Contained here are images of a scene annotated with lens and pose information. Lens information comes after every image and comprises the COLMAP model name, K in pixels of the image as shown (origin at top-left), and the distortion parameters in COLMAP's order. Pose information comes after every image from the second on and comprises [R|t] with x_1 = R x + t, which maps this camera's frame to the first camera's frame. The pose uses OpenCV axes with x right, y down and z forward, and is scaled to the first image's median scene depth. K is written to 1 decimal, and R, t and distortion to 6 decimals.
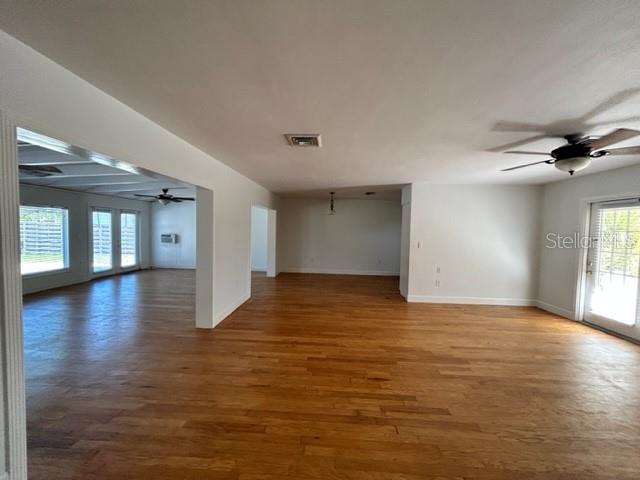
lens RADIAL K [[255.9, 0, 317.8], [0, 255.9, 243.0], [0, 0, 1]] dist [0.001467, -0.001186]
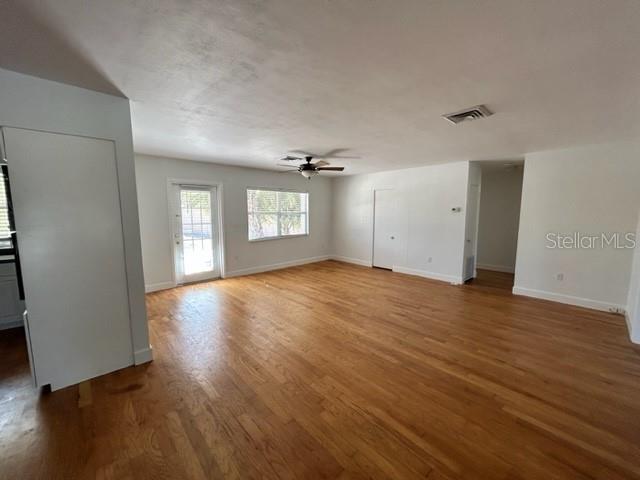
lens RADIAL K [[255.9, 0, 321.2], [0, 255.9, 237.5], [0, 0, 1]] dist [0.001467, -0.001186]
pose [[-0.719965, -0.093688, 0.687657, -0.147941], [0.018394, 0.987922, 0.153856, -0.050085], [-0.693766, 0.123420, -0.709546, 0.866795]]
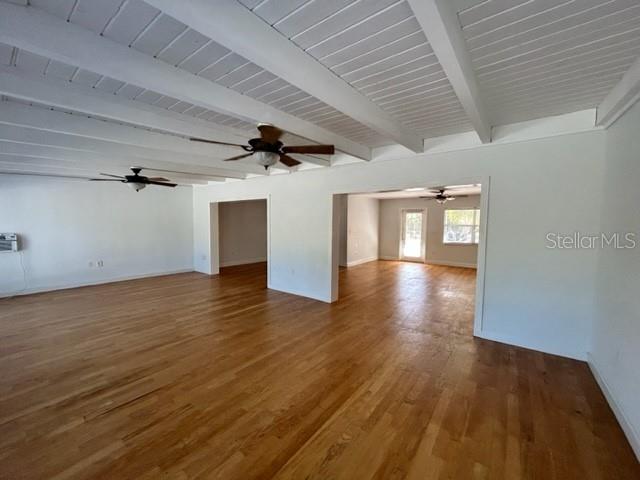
lens RADIAL K [[255.9, 0, 324.3], [0, 255.9, 239.1], [0, 0, 1]] dist [0.001467, -0.001186]
pose [[0.555065, -0.069835, 0.828871, -0.836316], [0.044132, 0.997538, 0.054492, -0.032104], [-0.830636, 0.006333, 0.556780, 0.179857]]
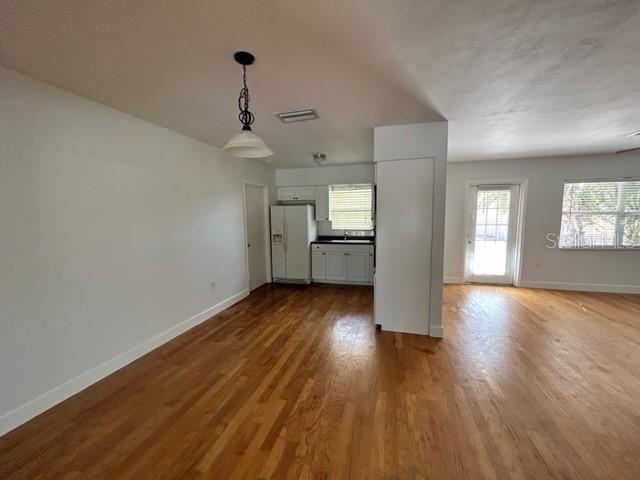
lens RADIAL K [[255.9, 0, 319.5], [0, 255.9, 240.4], [0, 0, 1]] dist [0.001467, -0.001186]
pose [[0.219240, -0.124546, 0.967689, -0.187760], [0.065767, 0.991450, 0.112703, -0.051123], [-0.973452, 0.038933, 0.225557, 0.898097]]
